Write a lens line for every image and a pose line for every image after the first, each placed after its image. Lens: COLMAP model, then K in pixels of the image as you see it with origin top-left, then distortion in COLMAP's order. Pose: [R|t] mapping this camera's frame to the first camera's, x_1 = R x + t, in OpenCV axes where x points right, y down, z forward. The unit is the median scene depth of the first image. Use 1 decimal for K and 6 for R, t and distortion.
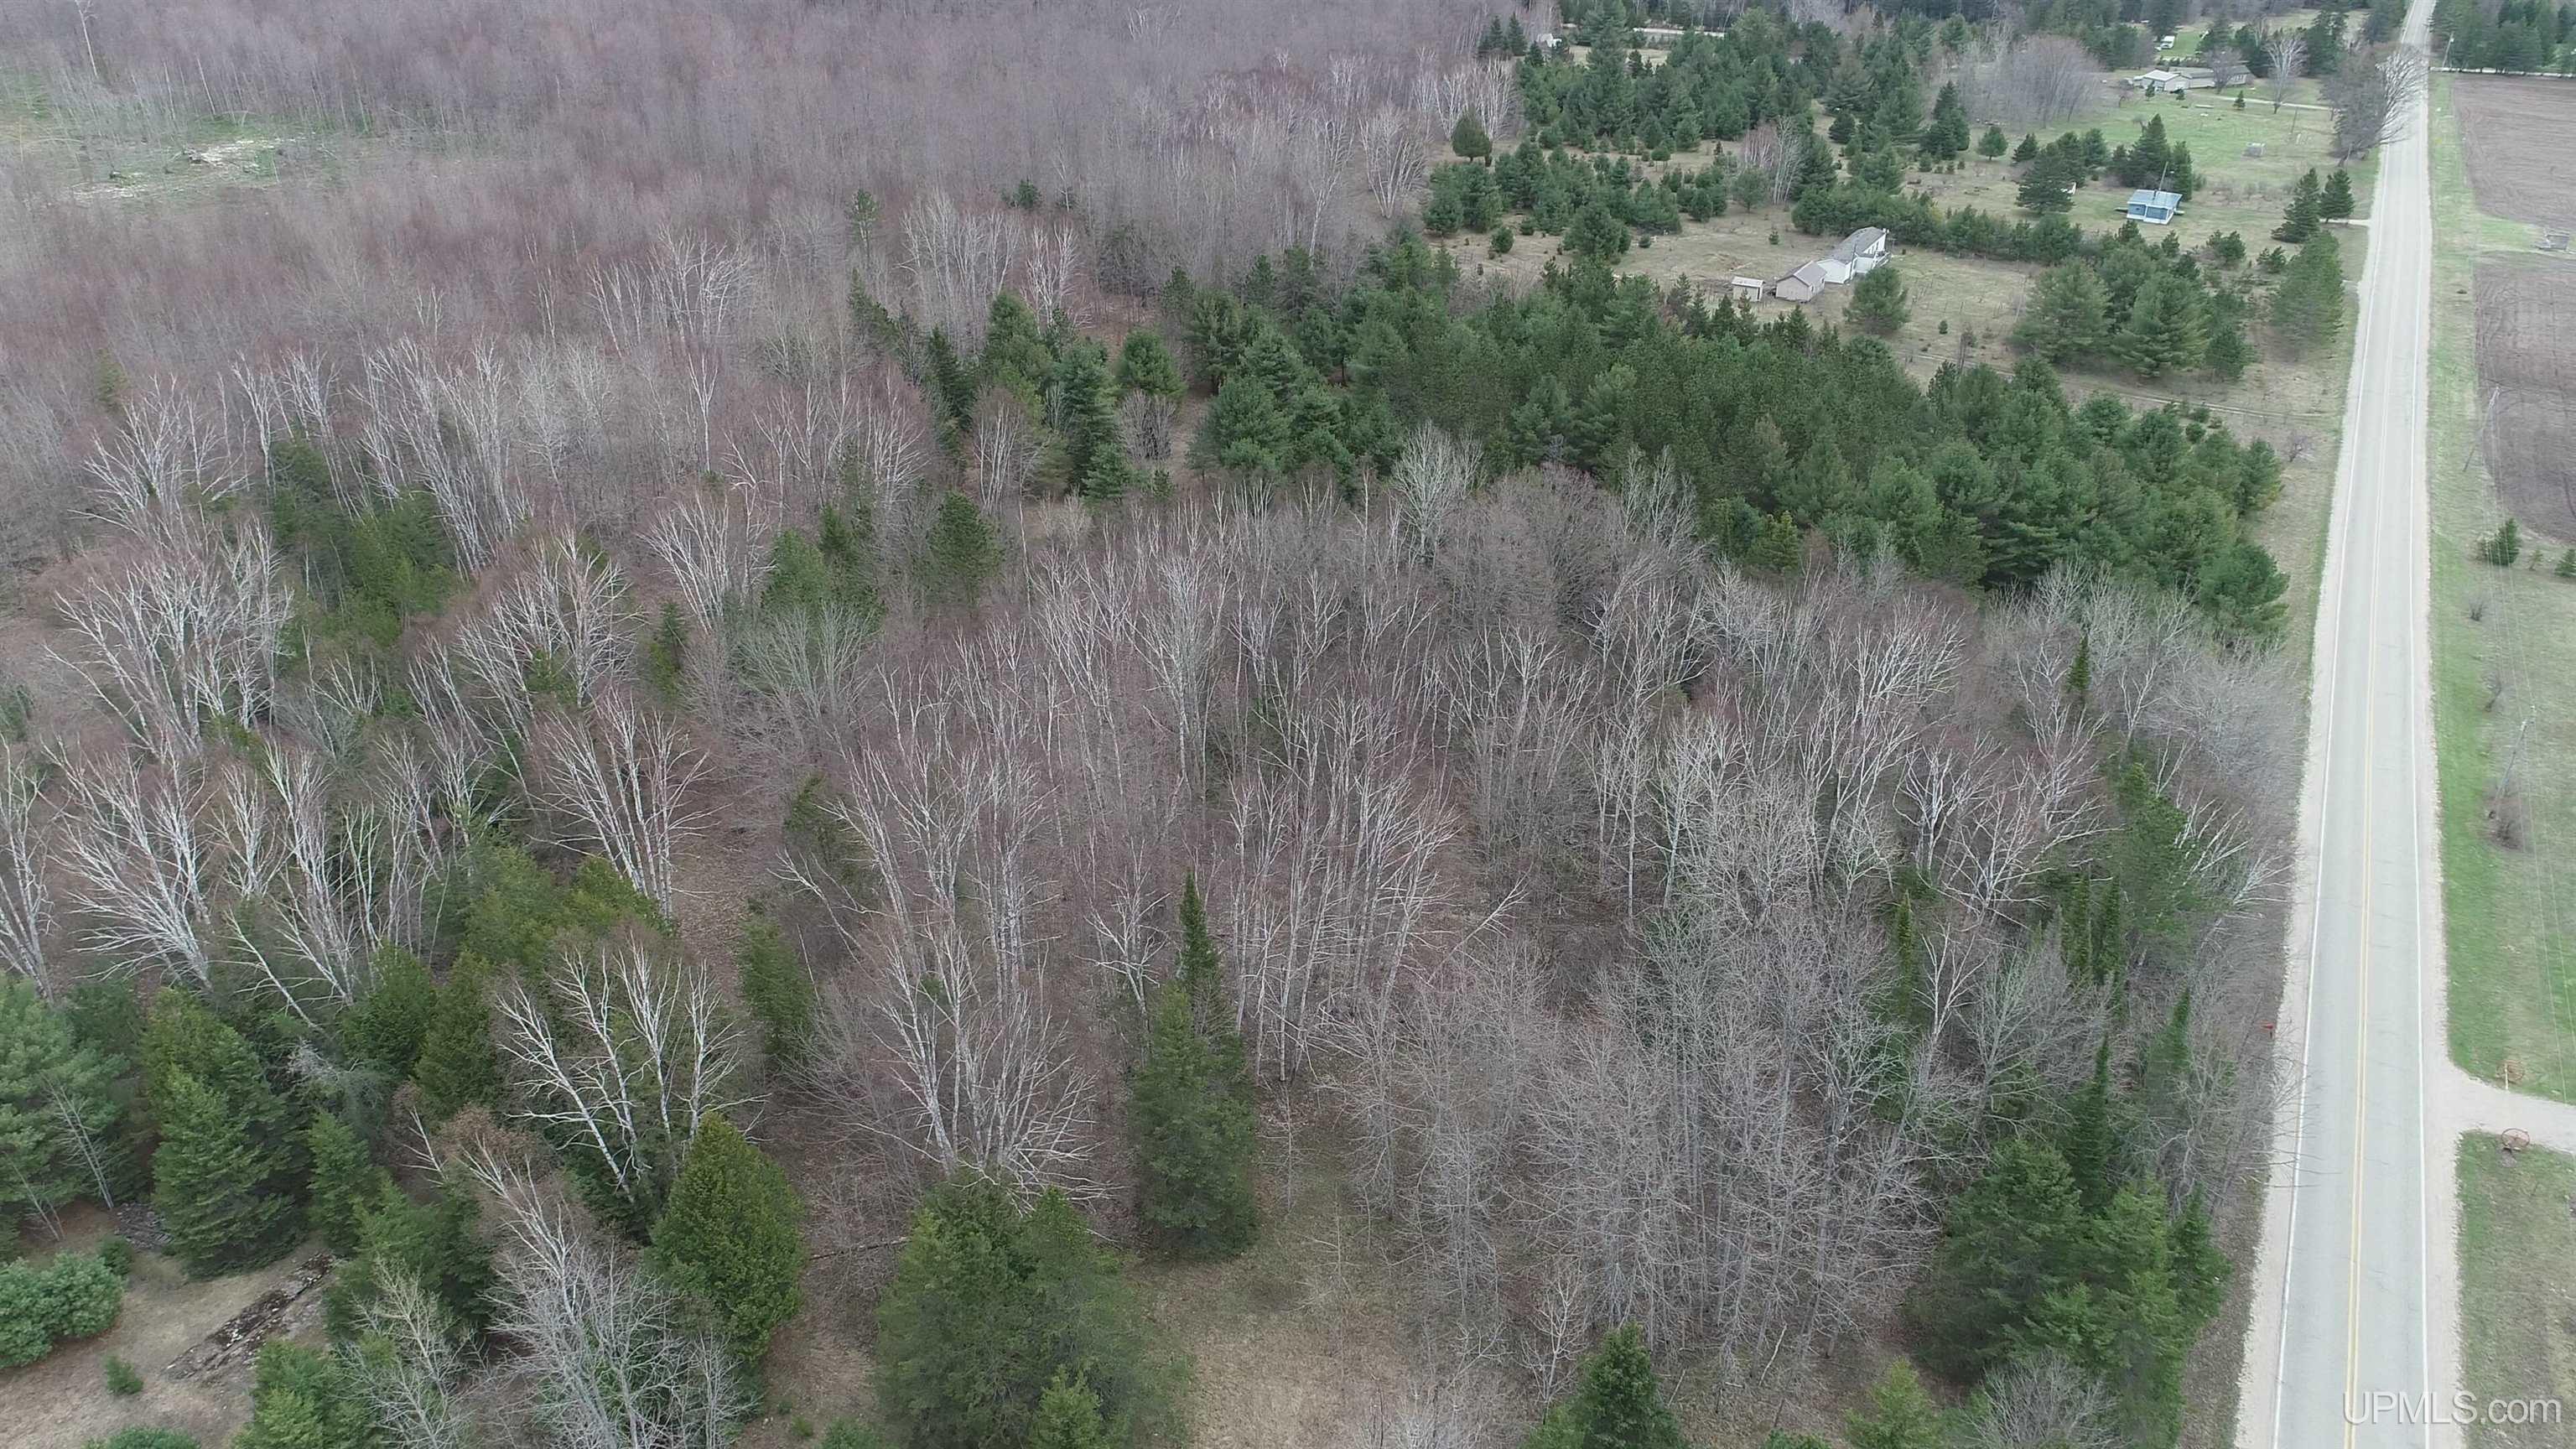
lens RADIAL K [[1794.4, 0, 1288.0], [0, 1794.4, 724.5], [0, 0, 1]] dist [-0.005548, 0.003803]
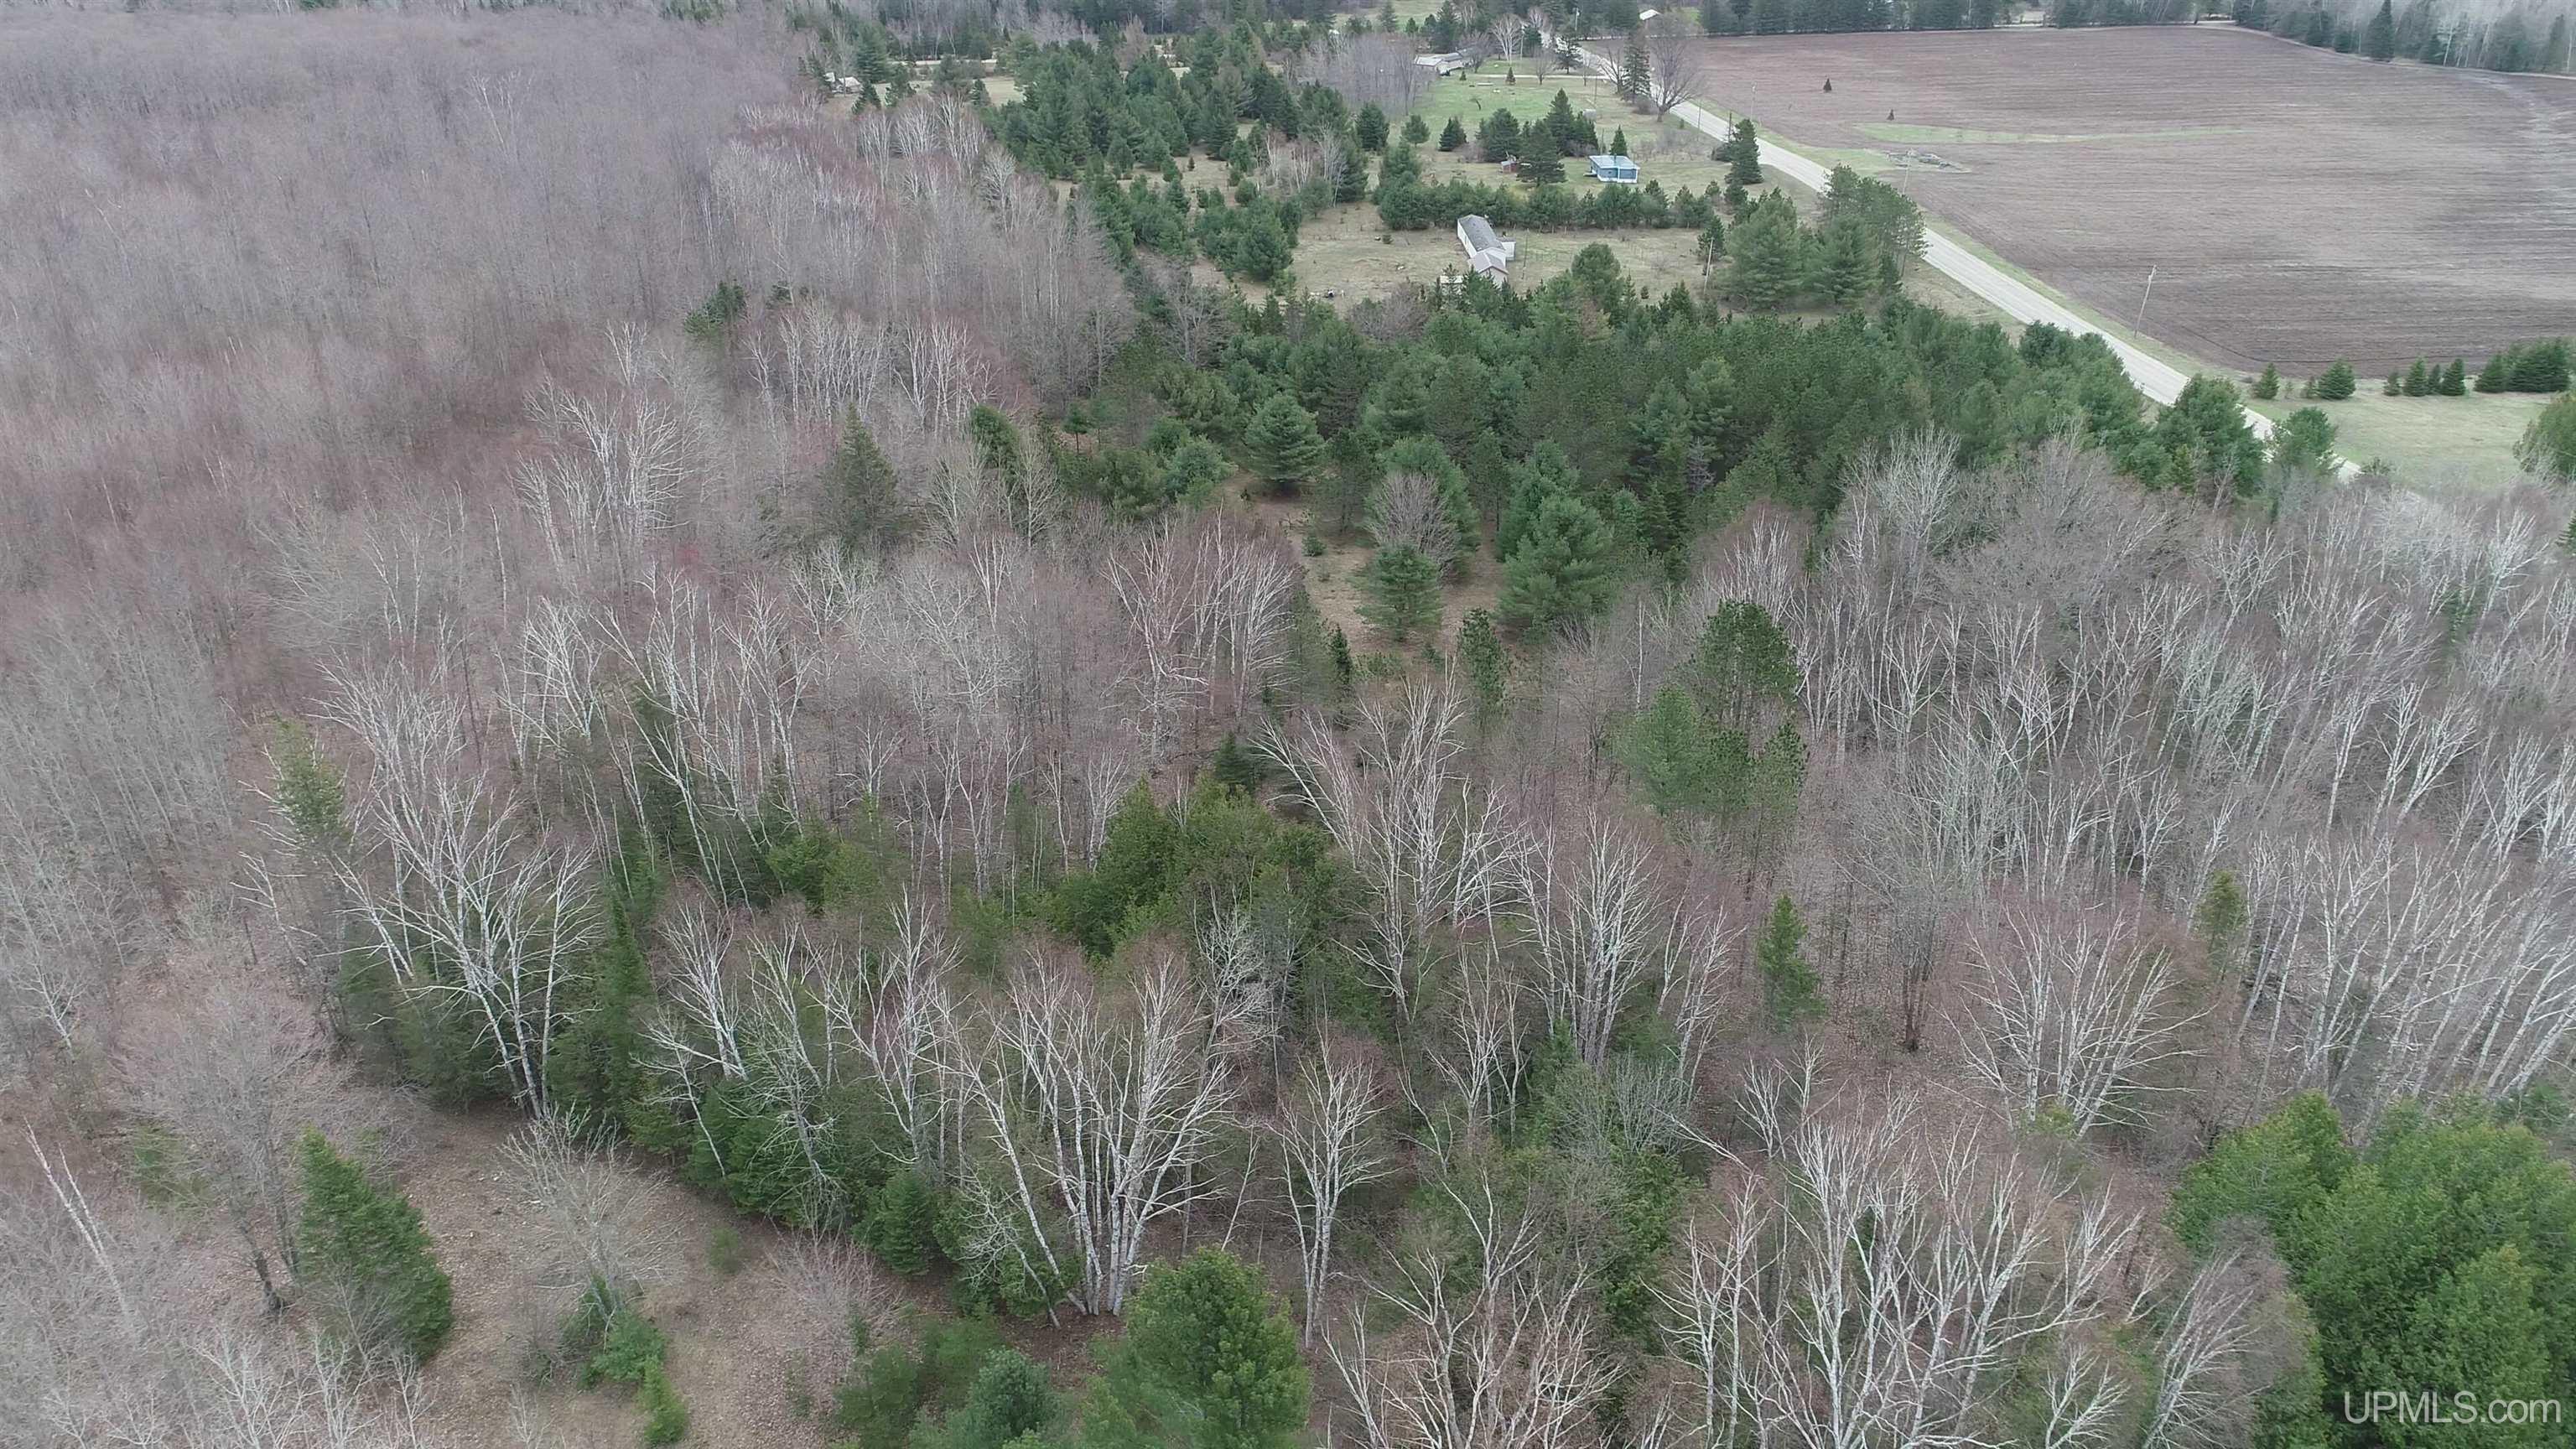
lens RADIAL K [[1794.4, 0, 1288.0], [0, 1794.4, 724.5], [0, 0, 1]] dist [-0.005548, 0.003803]
pose [[0.826330, -0.262657, 0.498186, -0.399449], [0.270641, 0.960948, 0.057730, -0.089711], [-0.493894, 0.087126, 0.865146, 0.192610]]
